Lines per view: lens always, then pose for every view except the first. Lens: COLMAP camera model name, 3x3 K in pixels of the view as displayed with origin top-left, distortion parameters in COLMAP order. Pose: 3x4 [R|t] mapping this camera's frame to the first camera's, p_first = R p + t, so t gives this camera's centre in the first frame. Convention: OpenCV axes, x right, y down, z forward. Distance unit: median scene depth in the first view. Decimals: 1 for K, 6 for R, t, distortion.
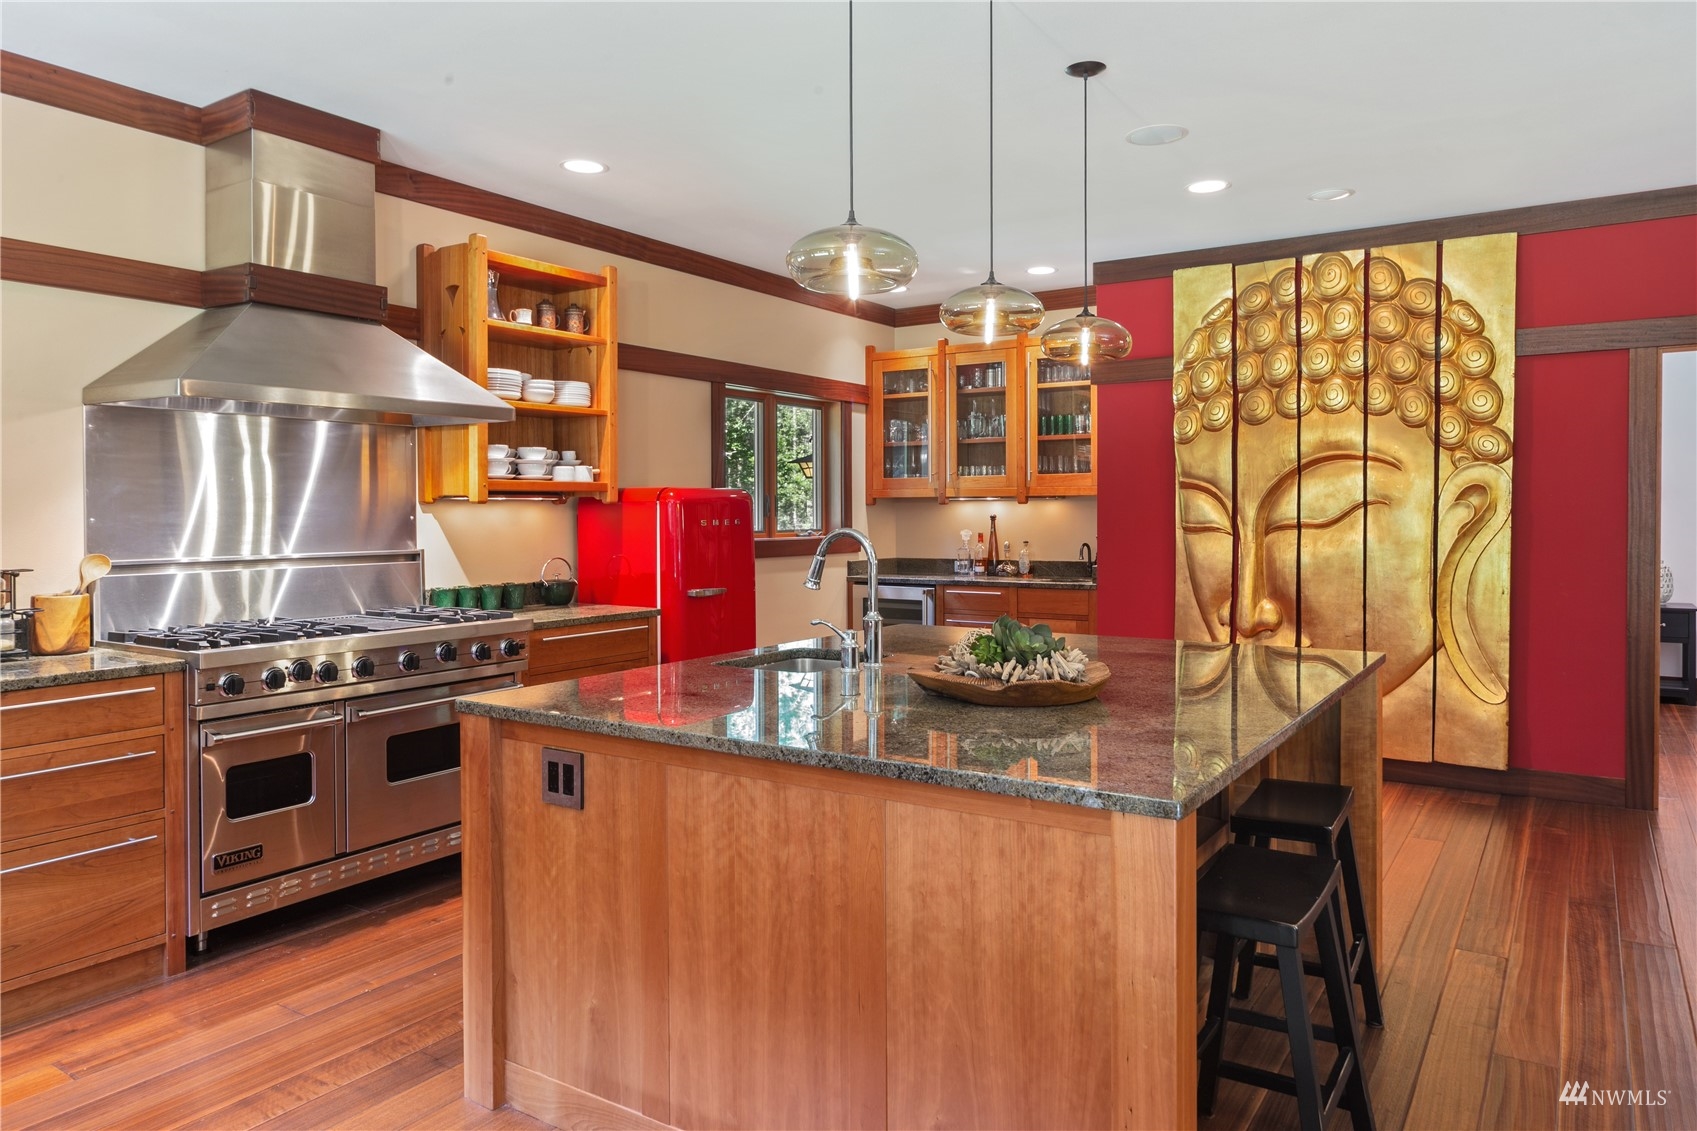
lens RADIAL K [[1124.5, 0, 901.5], [0, 1124.5, 511.7], [0, 0, 1]] dist [0.007408, 0.004146]
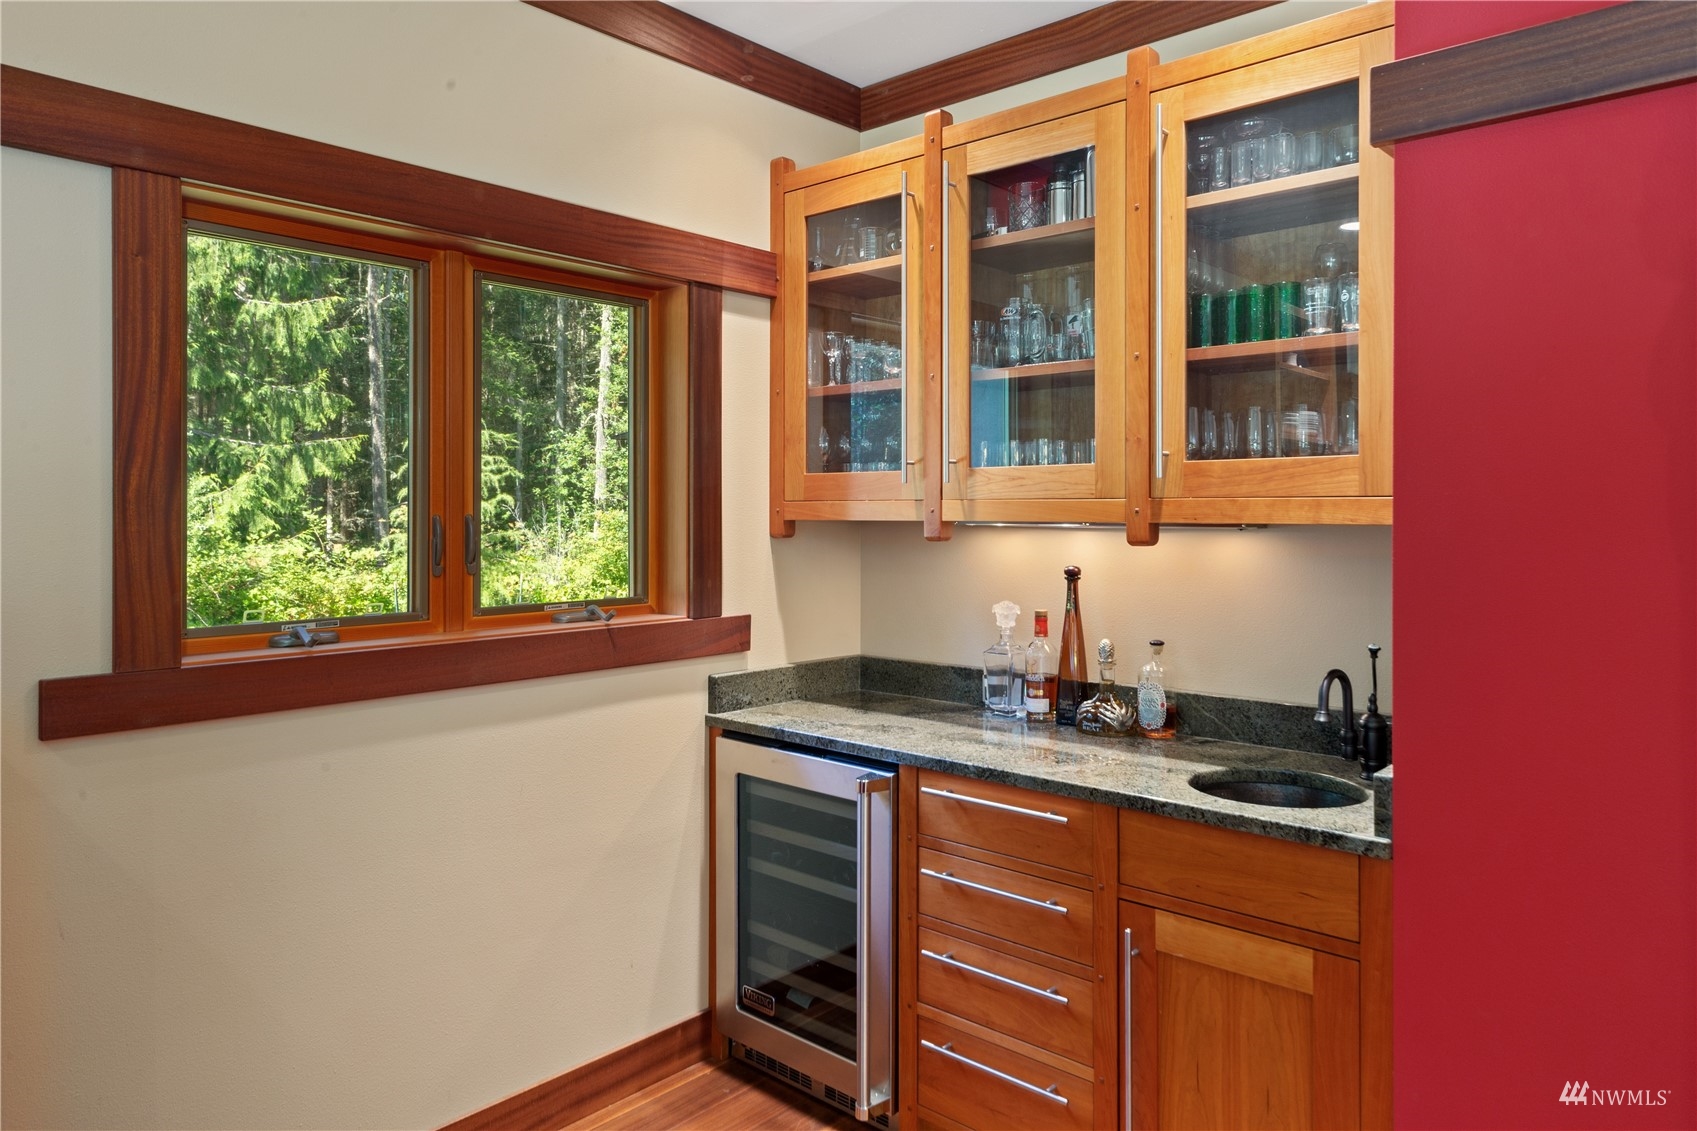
lens RADIAL K [[1124.5, 0, 889.2], [0, 1124.5, 506.7], [0, 0, 1]] dist [0.007408, 0.004146]
pose [[0.987647, 0.005823, -0.156585, 0.080456], [-0.007530, 0.999919, -0.010309, -0.013877], [0.156512, 0.011360, 0.987611, 0.609487]]
